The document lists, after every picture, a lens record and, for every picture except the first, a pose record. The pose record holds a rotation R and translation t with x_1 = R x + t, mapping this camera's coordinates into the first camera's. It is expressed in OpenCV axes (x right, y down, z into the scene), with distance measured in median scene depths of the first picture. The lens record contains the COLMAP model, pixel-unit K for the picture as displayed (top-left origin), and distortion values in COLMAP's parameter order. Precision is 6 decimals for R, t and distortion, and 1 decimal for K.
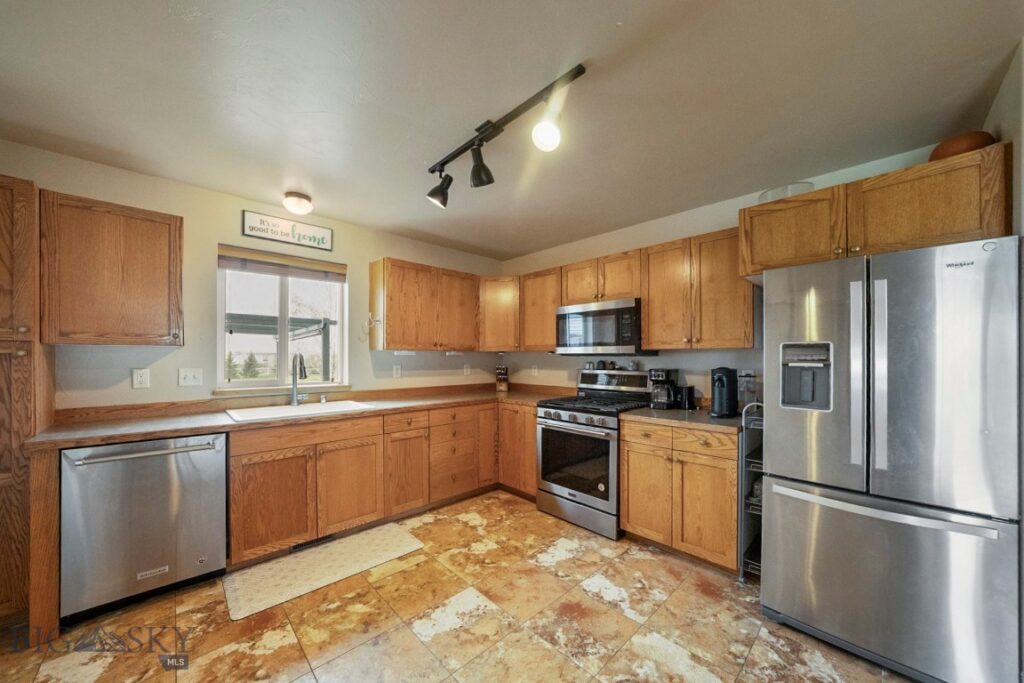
lens RADIAL K [[363.0, 0, 516.5], [0, 363.0, 358.5], [0, 0, 1]] dist [-0.025379, 0.005238]
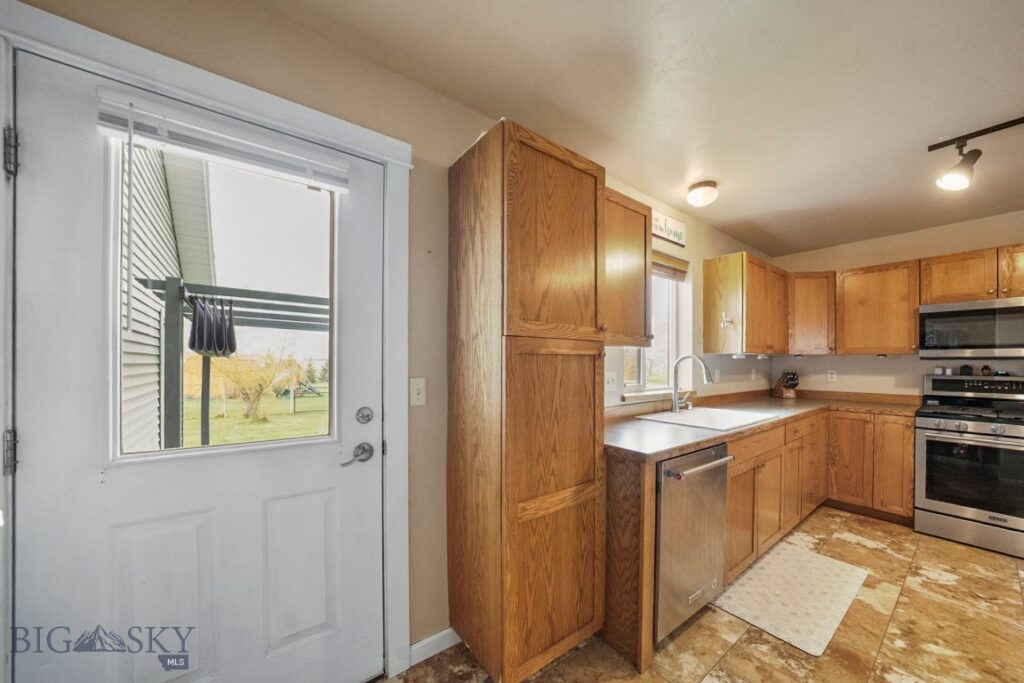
lens RADIAL K [[363.0, 0, 518.7], [0, 363.0, 363.9], [0, 0, 1]] dist [-0.025379, 0.005238]
pose [[0.993067, 0.002662, -0.117517, -1.017561], [-0.002477, 0.999995, 0.001722, 0.005861], [0.117521, -0.001419, 0.993069, 0.025947]]
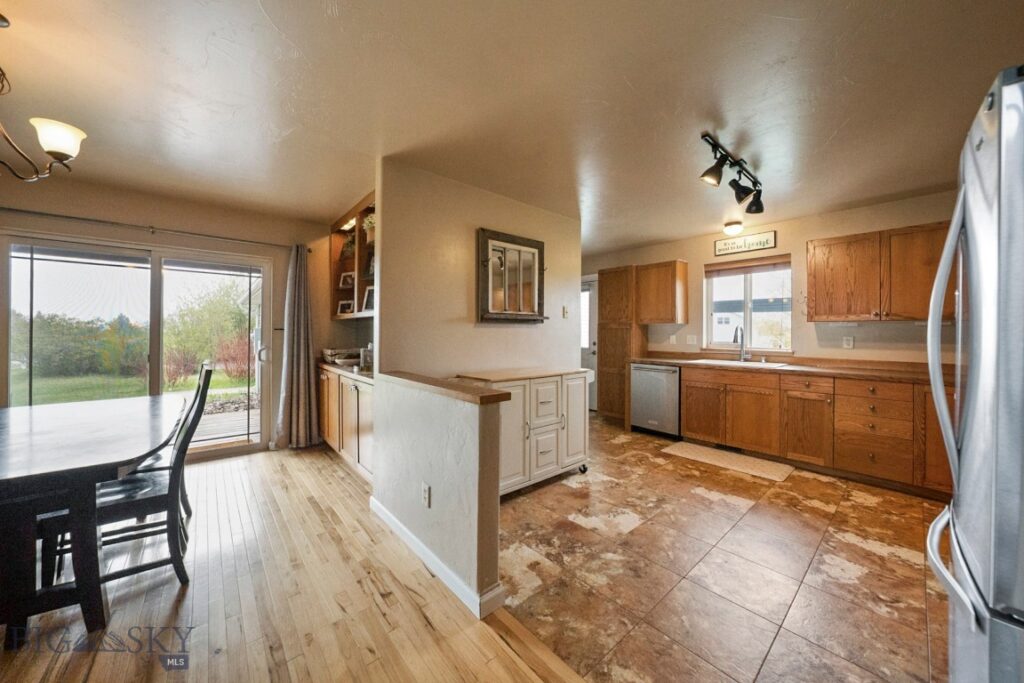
lens RADIAL K [[363.0, 0, 509.1], [0, 363.0, 328.4], [0, 0, 1]] dist [-0.025379, 0.005238]
pose [[-0.057810, -0.012717, -0.998247, 1.015135], [-0.008409, 0.999890, -0.012251, 0.023570], [0.998292, 0.007686, -0.057910, 0.147027]]
